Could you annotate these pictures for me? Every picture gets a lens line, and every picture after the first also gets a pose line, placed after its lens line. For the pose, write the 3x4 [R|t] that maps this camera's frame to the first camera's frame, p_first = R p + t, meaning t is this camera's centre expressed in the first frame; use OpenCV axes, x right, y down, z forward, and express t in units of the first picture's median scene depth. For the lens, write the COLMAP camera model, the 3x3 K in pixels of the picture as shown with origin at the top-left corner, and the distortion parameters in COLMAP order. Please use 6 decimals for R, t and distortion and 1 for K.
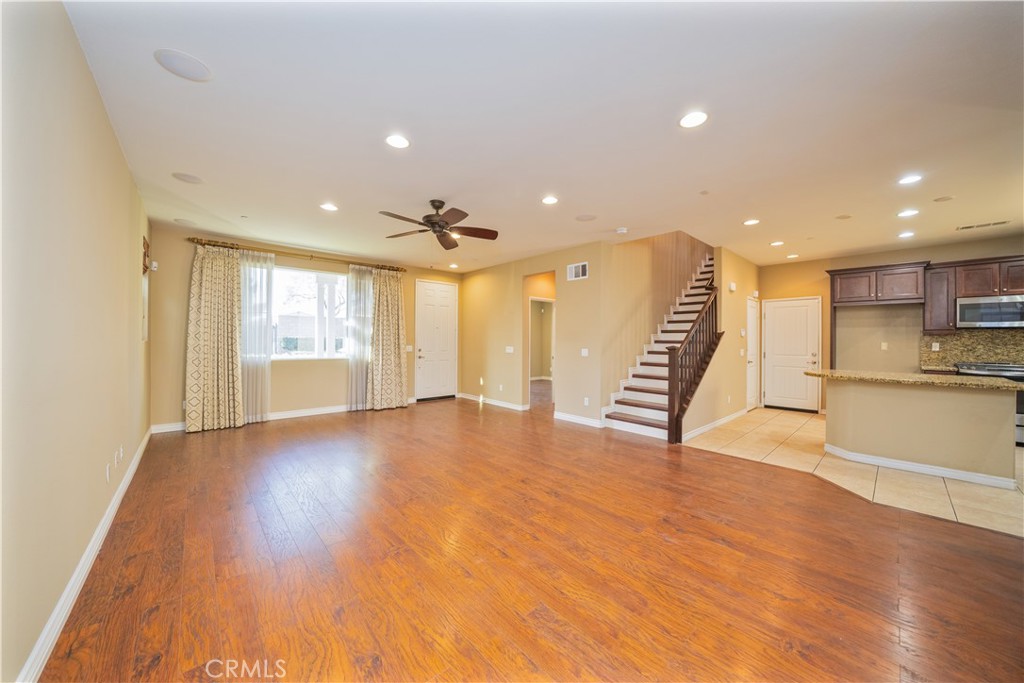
lens RADIAL K [[357.6, 0, 513.7], [0, 357.6, 338.9], [0, 0, 1]] dist [-0.017435, 0.000182]
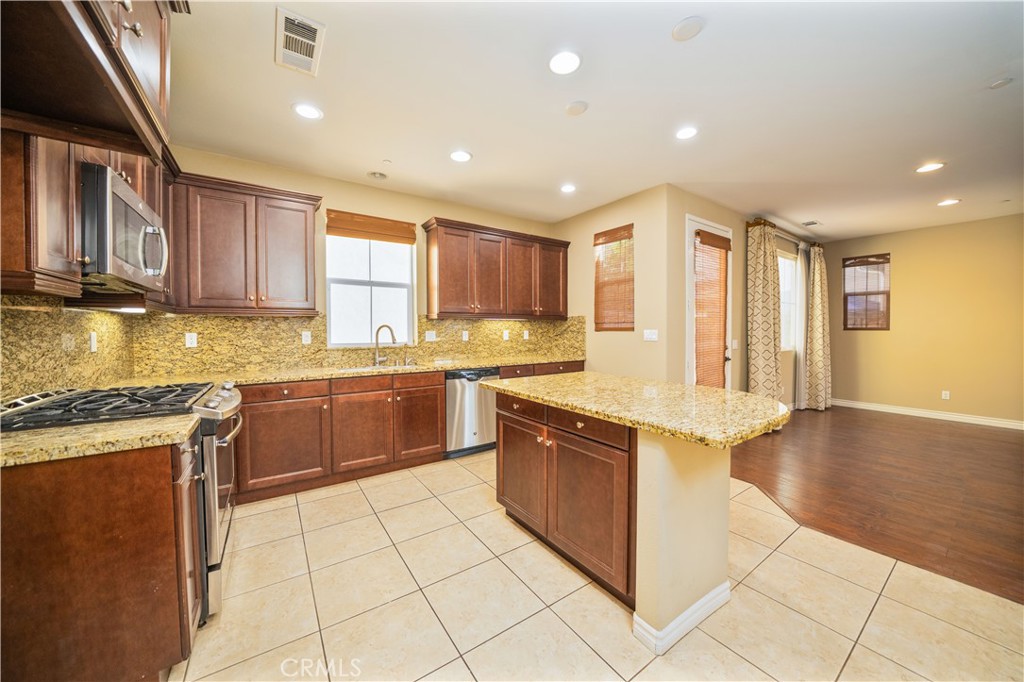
lens RADIAL K [[352.0, 0, 512.0], [0, 352.0, 341.0], [0, 0, 1]] dist [-0.024325, 0.000073]
pose [[-0.990039, -0.007082, 0.140616, 0.898448], [-0.003078, 0.999584, 0.028671, 0.010451], [-0.140761, 0.027952, -0.989649, 1.181327]]
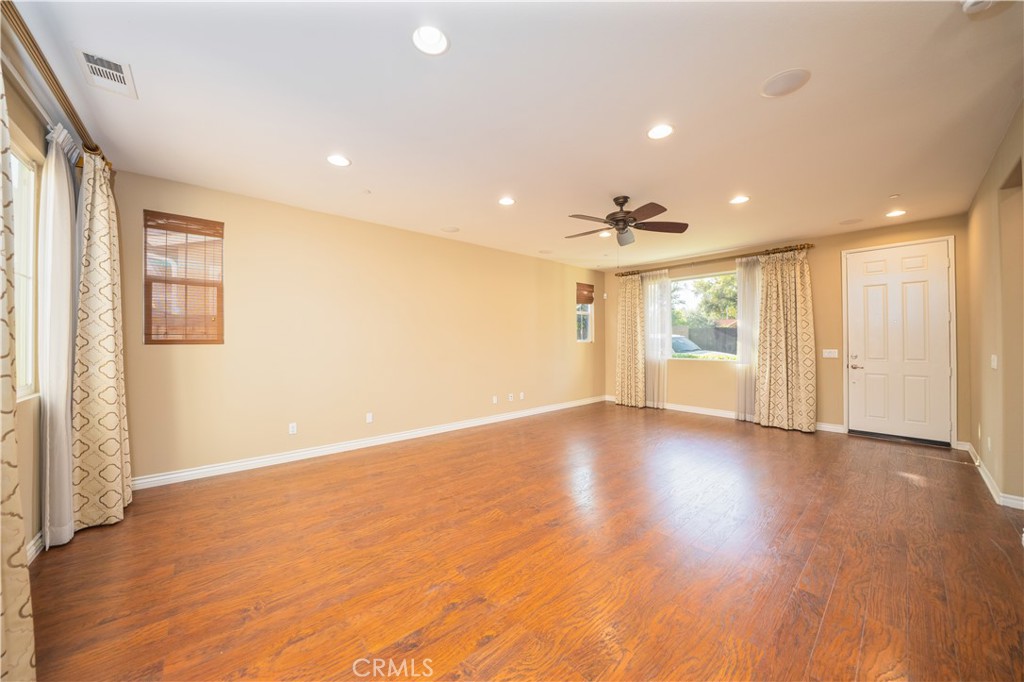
lens RADIAL K [[357.6, 0, 513.7], [0, 357.6, 338.4], [0, 0, 1]] dist [-0.017435, 0.000182]
pose [[-0.011613, -0.014456, -0.999828, 0.582595], [0.005837, 0.999877, -0.014525, 0.006121], [0.999916, -0.006005, -0.011527, 0.557537]]
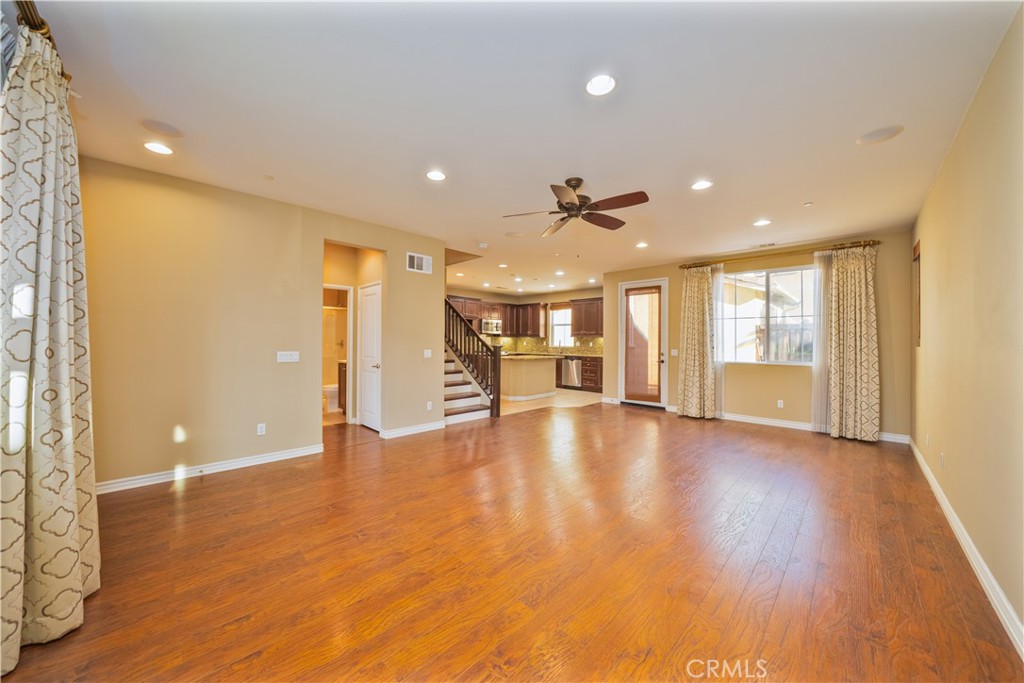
lens RADIAL K [[357.6, 0, 513.7], [0, 357.6, 338.9], [0, 0, 1]] dist [-0.017435, 0.000182]
pose [[-0.061600, -0.001305, 0.998100, -0.813681], [-0.010979, 0.999940, 0.000630, -0.003480], [-0.998041, -0.010919, -0.061611, 0.917802]]
